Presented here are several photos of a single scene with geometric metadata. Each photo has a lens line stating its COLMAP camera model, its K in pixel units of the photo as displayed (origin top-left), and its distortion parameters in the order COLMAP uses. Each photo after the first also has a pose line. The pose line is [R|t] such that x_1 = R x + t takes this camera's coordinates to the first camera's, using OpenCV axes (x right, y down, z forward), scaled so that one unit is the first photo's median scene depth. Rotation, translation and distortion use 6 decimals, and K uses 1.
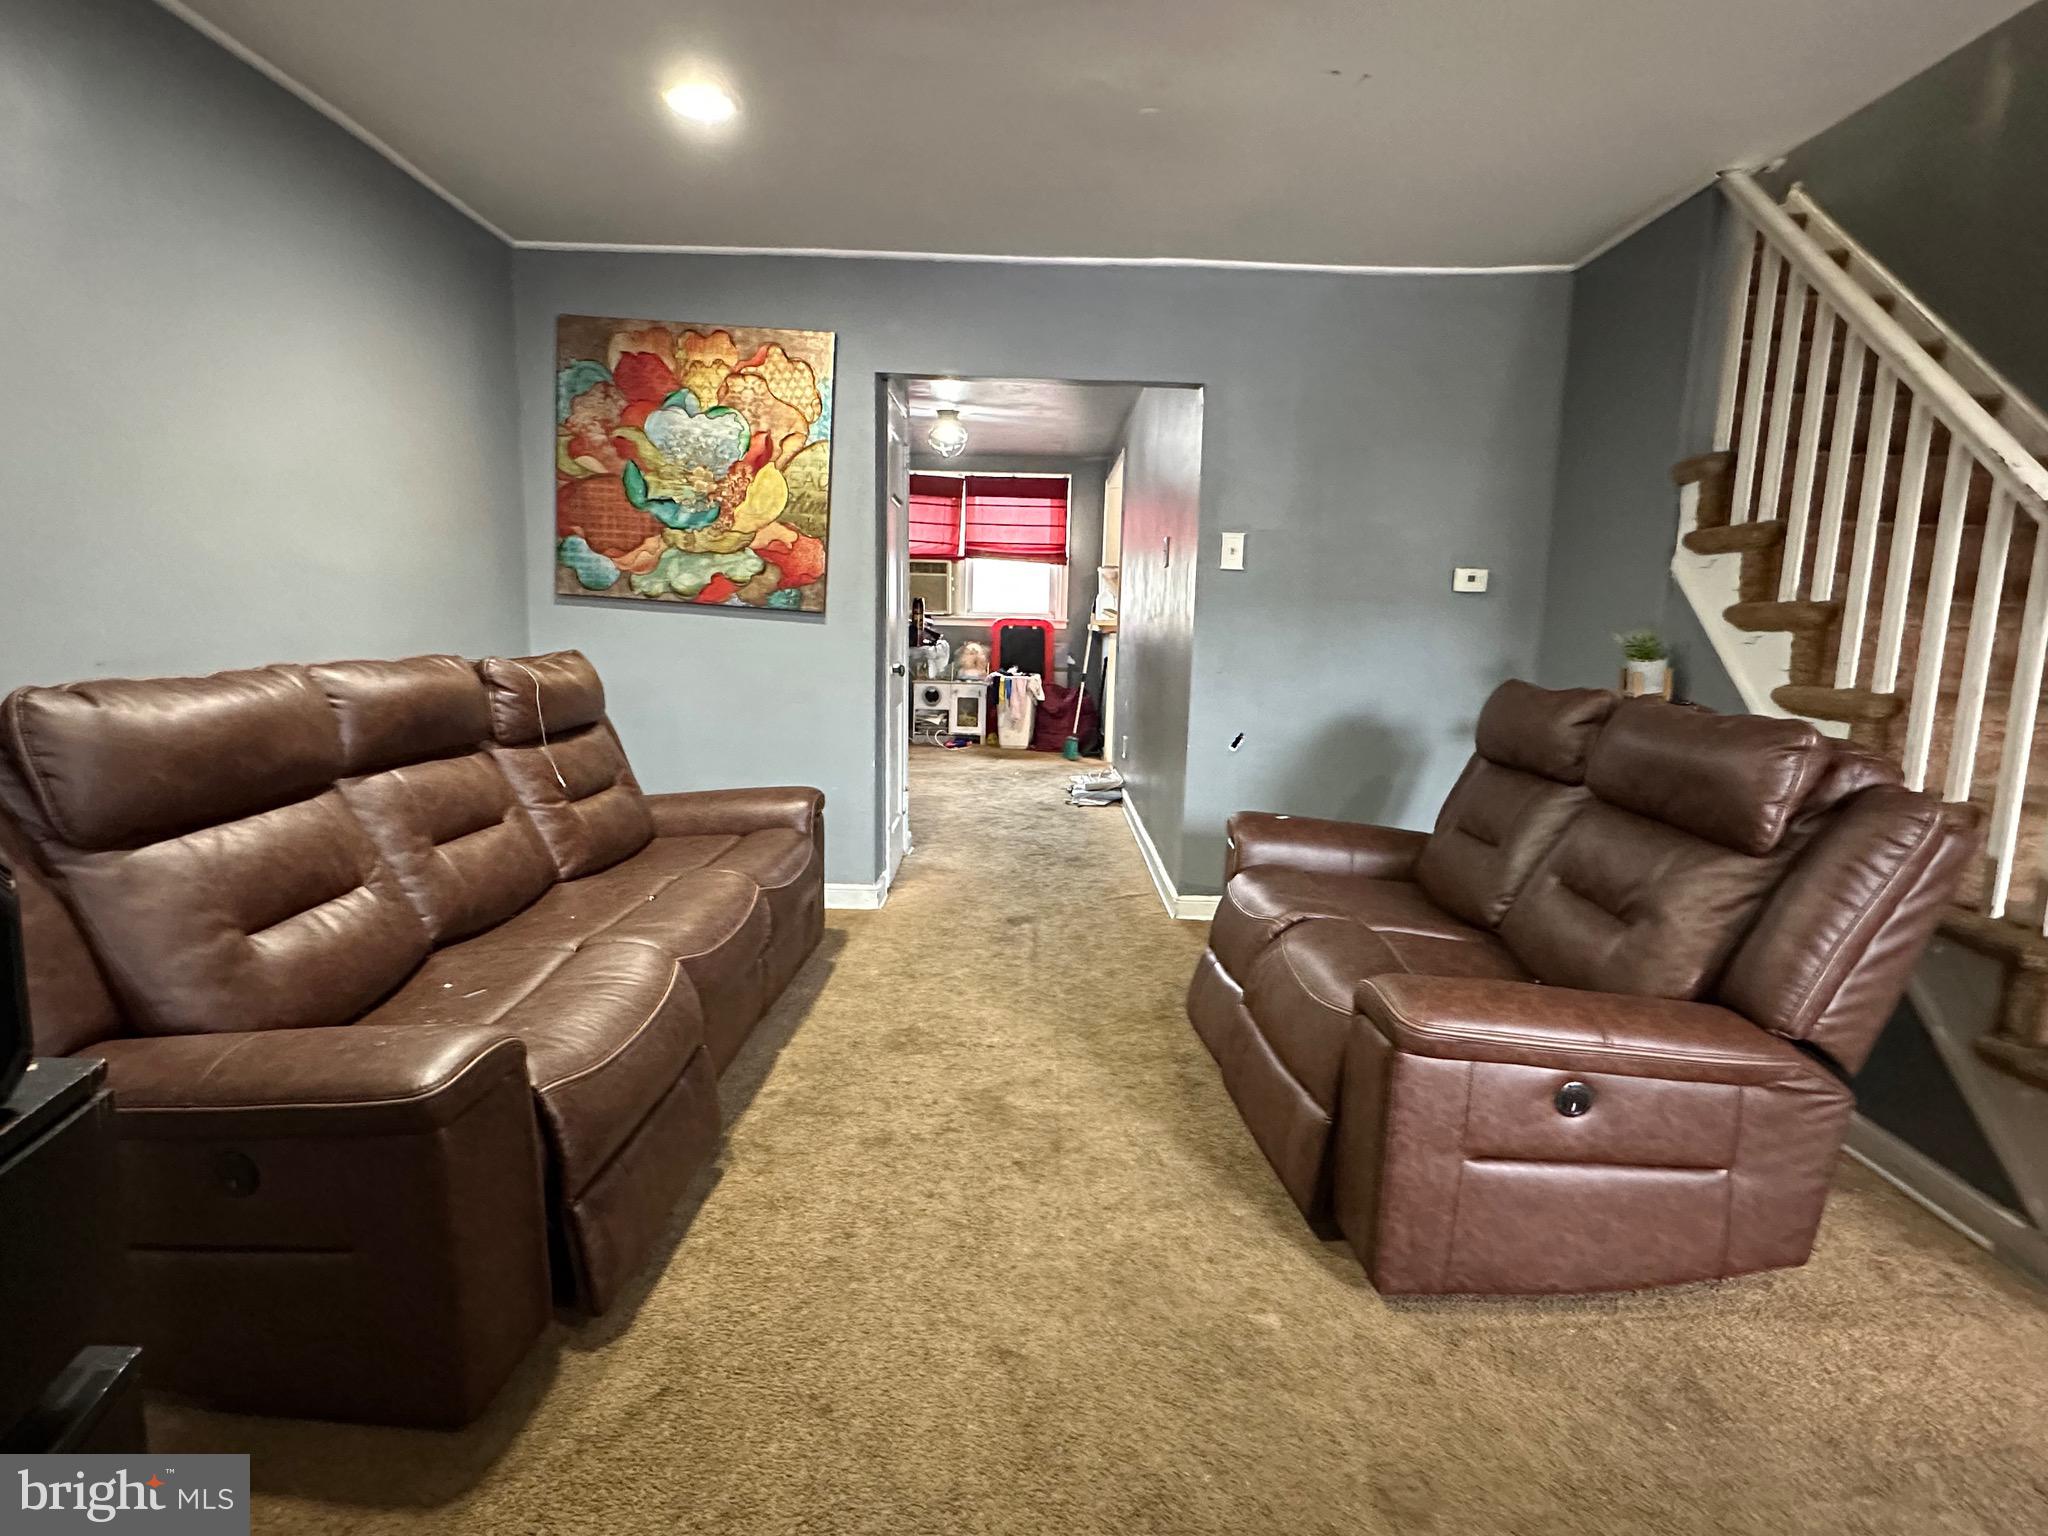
lens RADIAL K [[1066.5, 0, 1021.6], [0, 1066.5, 769.2], [0, 0, 1]] dist [-0.000721, -0.002199]
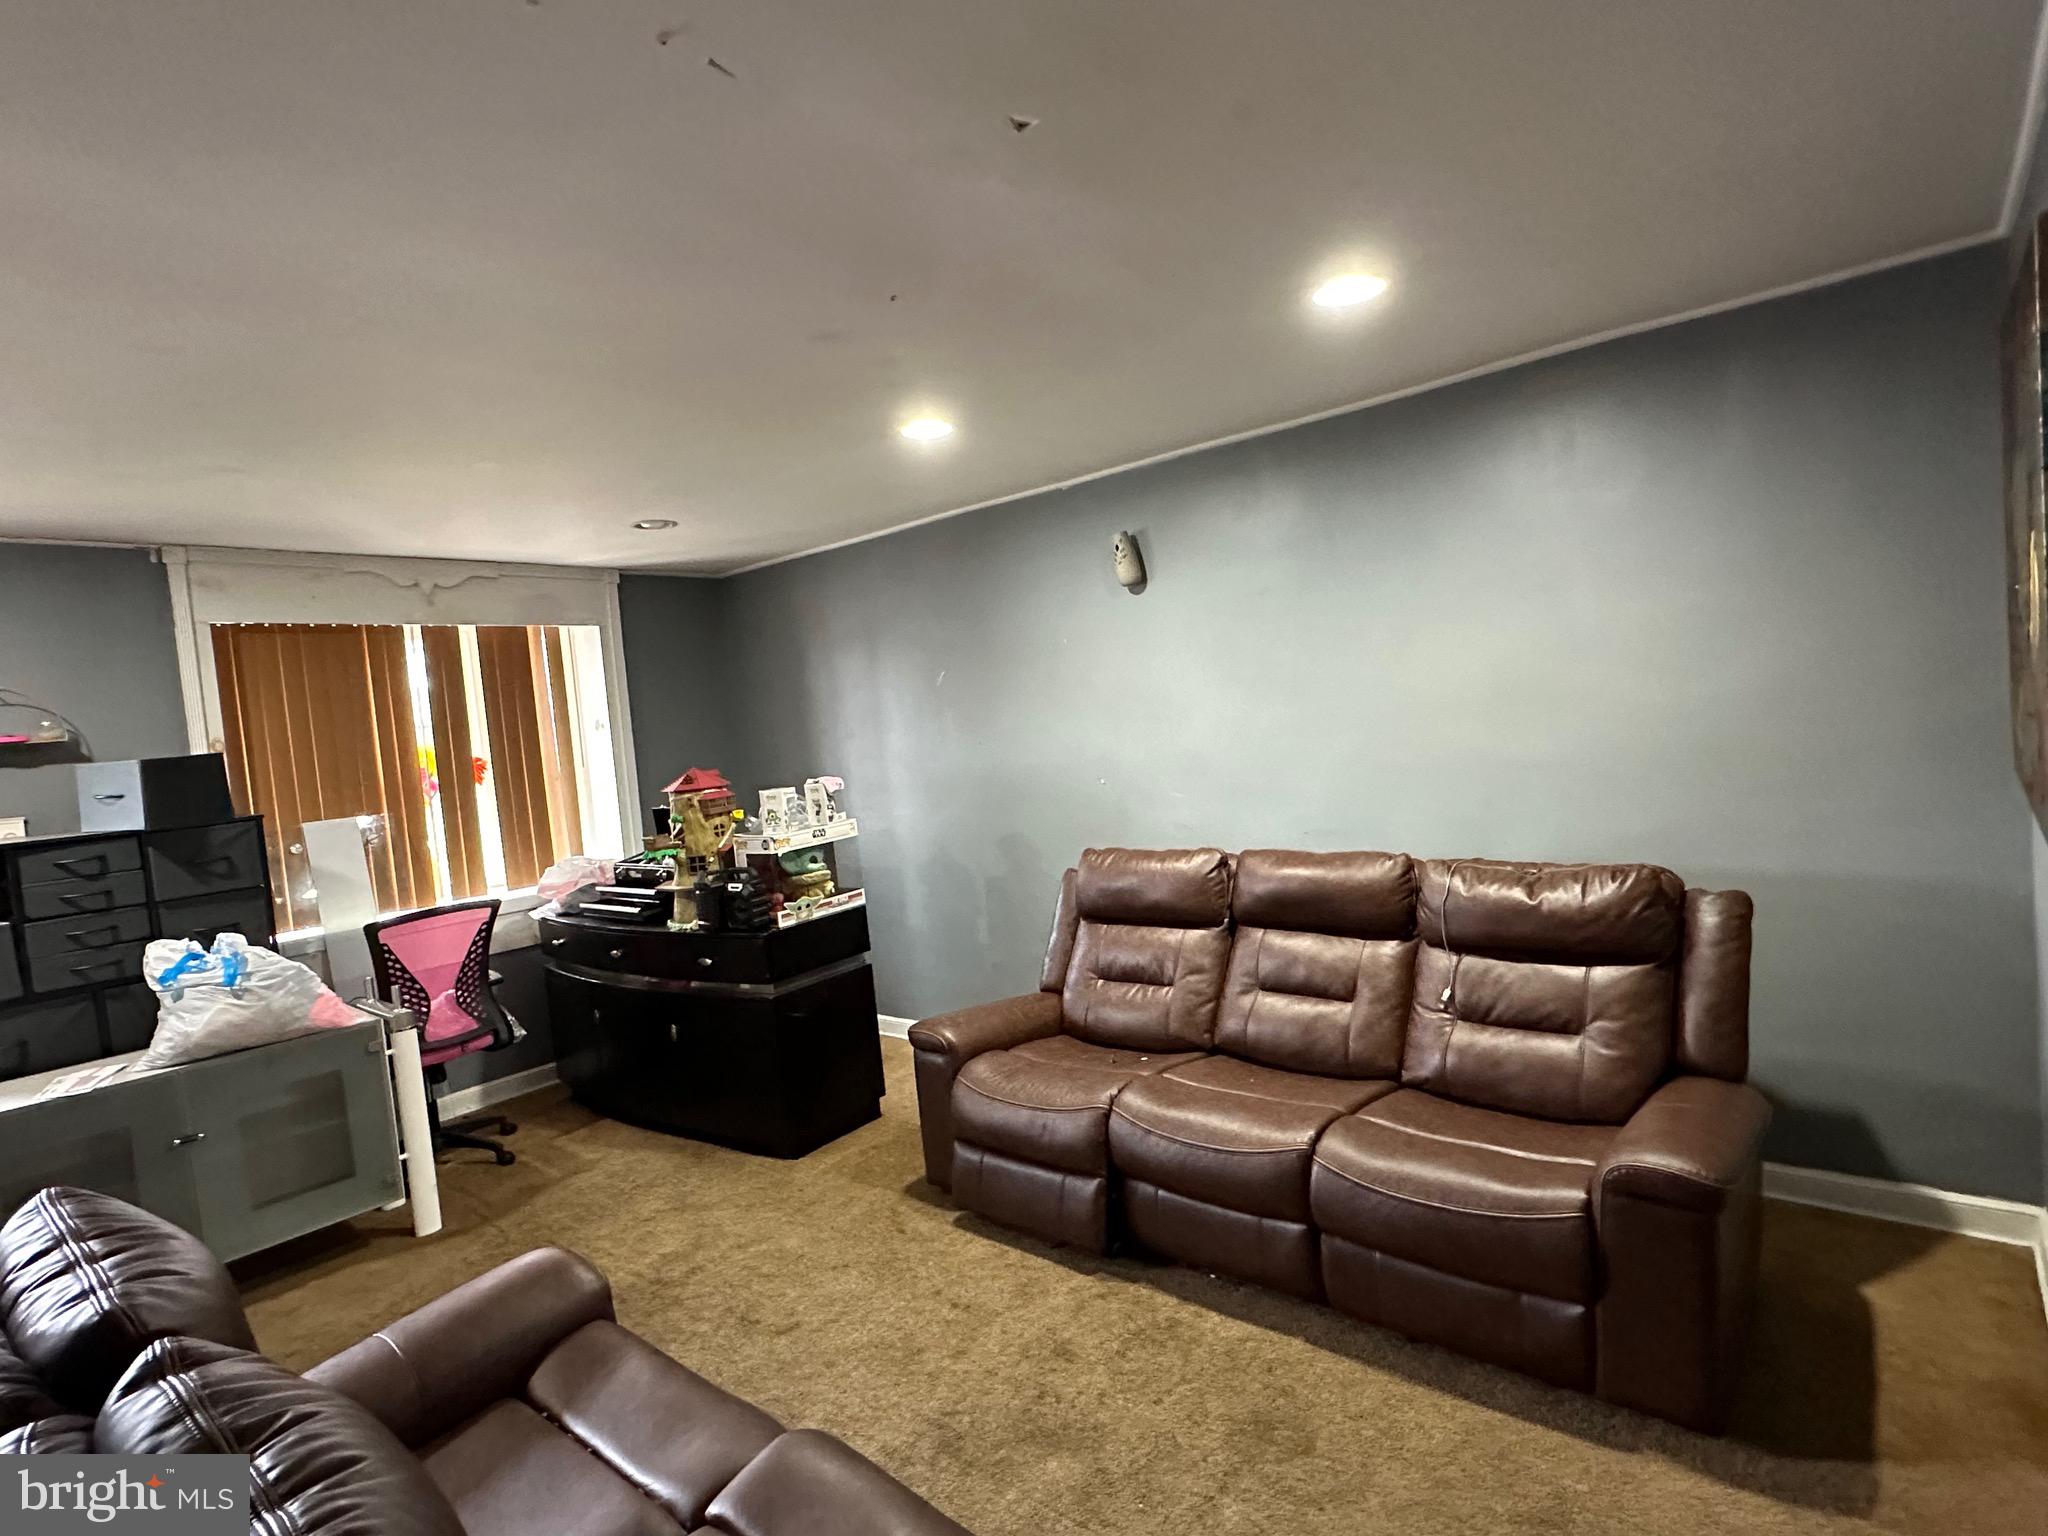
lens RADIAL K [[1066.5, 0, 1023.5], [0, 1066.5, 768.6], [0, 0, 1]] dist [-0.000721, -0.002199]
pose [[-0.627667, 0.074211, -0.774937, 0.592914], [-0.045615, 0.990230, 0.131775, -0.325838], [0.777144, 0.118059, -0.618149, 1.352124]]
